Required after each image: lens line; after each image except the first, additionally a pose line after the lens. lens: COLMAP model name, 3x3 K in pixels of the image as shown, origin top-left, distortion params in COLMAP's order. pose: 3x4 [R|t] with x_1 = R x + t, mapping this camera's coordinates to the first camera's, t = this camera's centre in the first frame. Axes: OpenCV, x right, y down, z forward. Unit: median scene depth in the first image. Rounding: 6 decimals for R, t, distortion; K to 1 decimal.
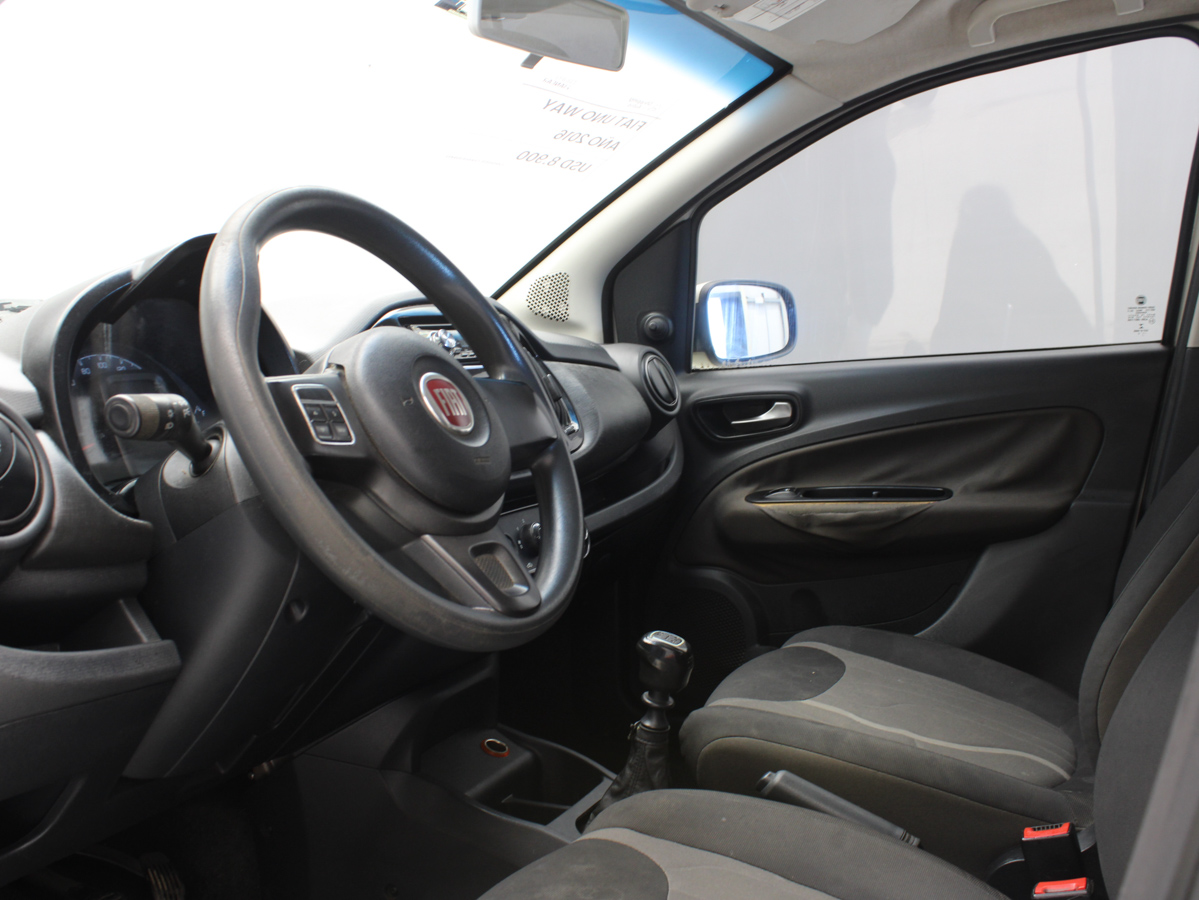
lens RADIAL K [[1223.3, 0, 606.4], [0, 1223.3, 451.7], [0, 0, 1]] dist [-0.094450, 0.000000]
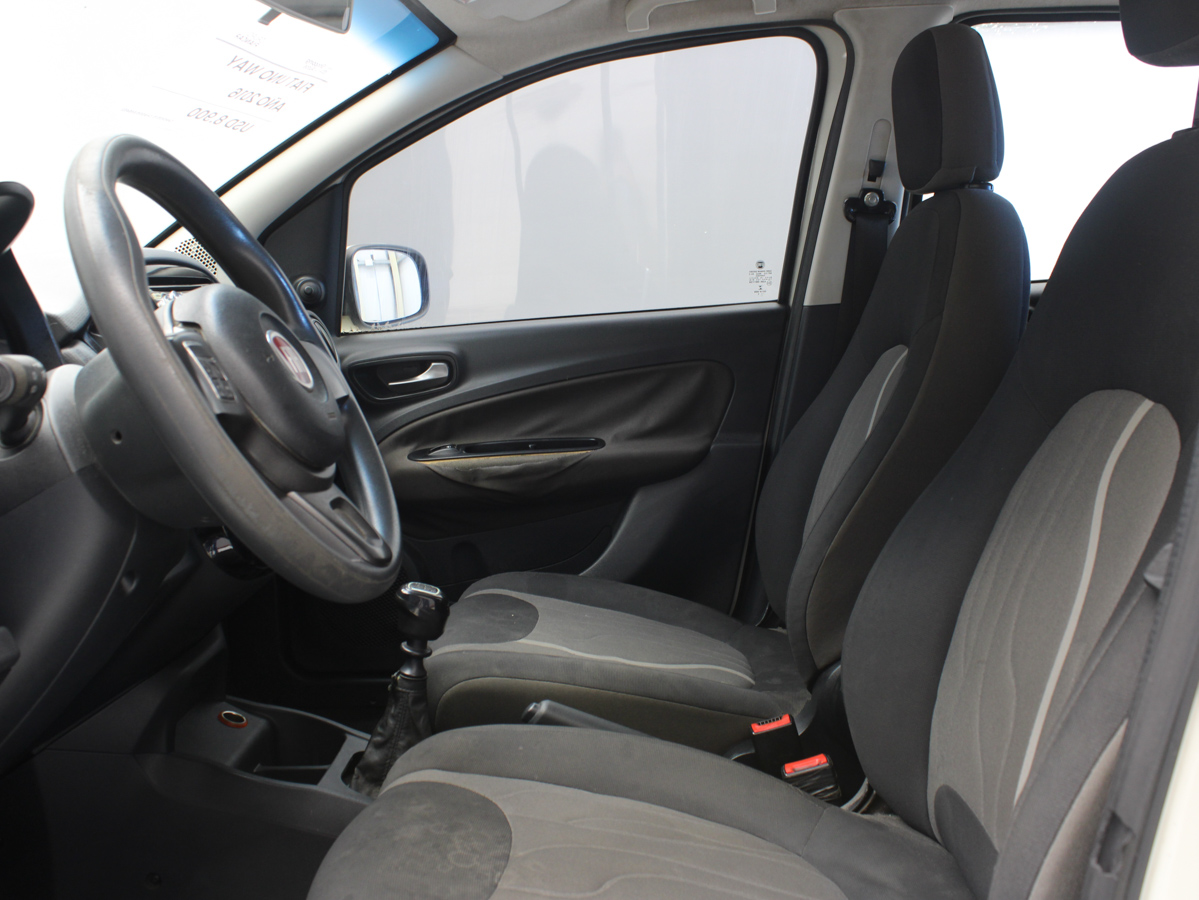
lens RADIAL K [[1223.3, 0, 606.9], [0, 1223.3, 445.1], [0, 0, 1]] dist [-0.094450, 0.000000]
pose [[0.917173, -0.047736, 0.395619, -0.211102], [0.039648, 0.998804, 0.028600, 0.007964], [-0.396511, -0.010546, 0.917969, -0.010165]]
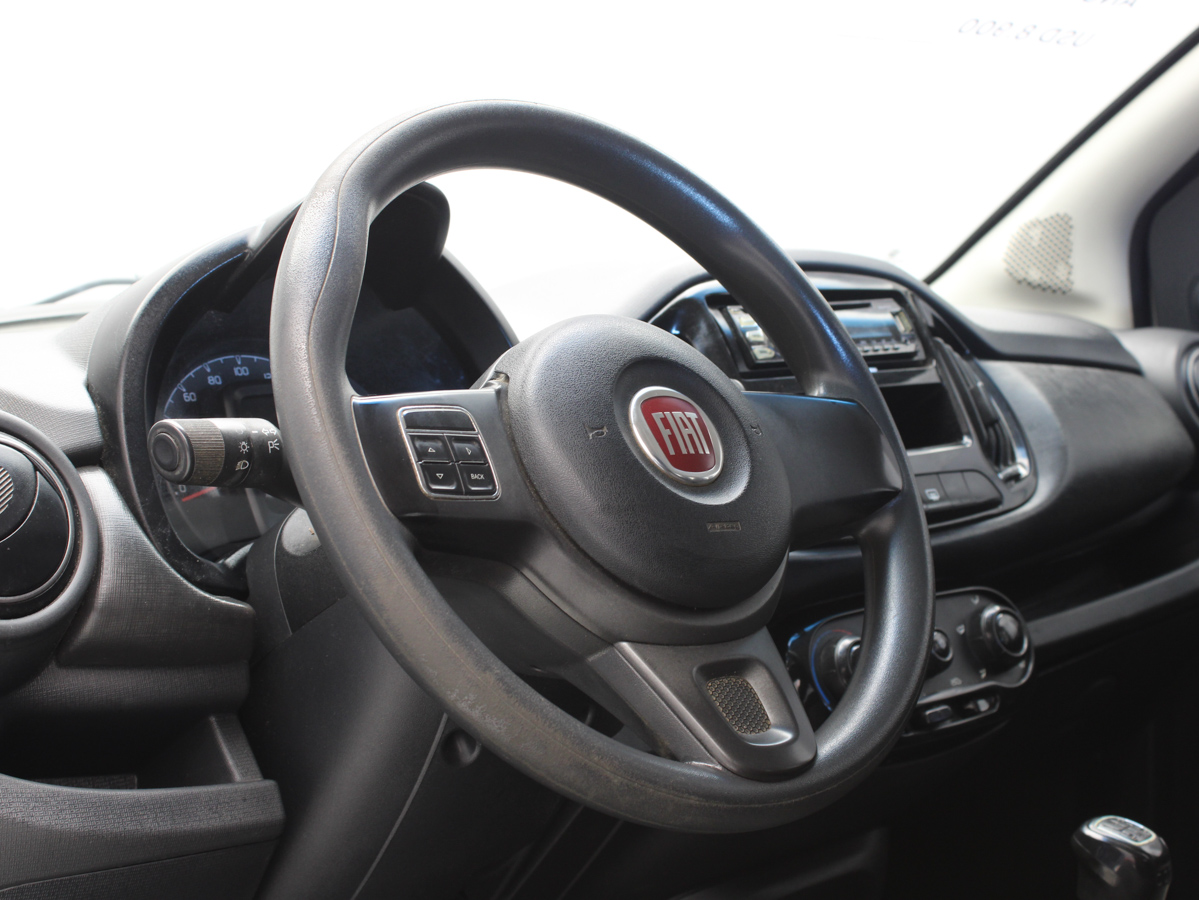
lens RADIAL K [[1926.6, 0, 599.8], [0, 1926.6, 452.1], [0, 0, 1]] dist [-0.046605, 0.000000]
pose [[0.936723, 0.012709, -0.349841, 0.133069], [-0.020146, 0.999642, -0.017629, -0.008943], [0.349492, 0.023562, 0.936643, 0.036988]]
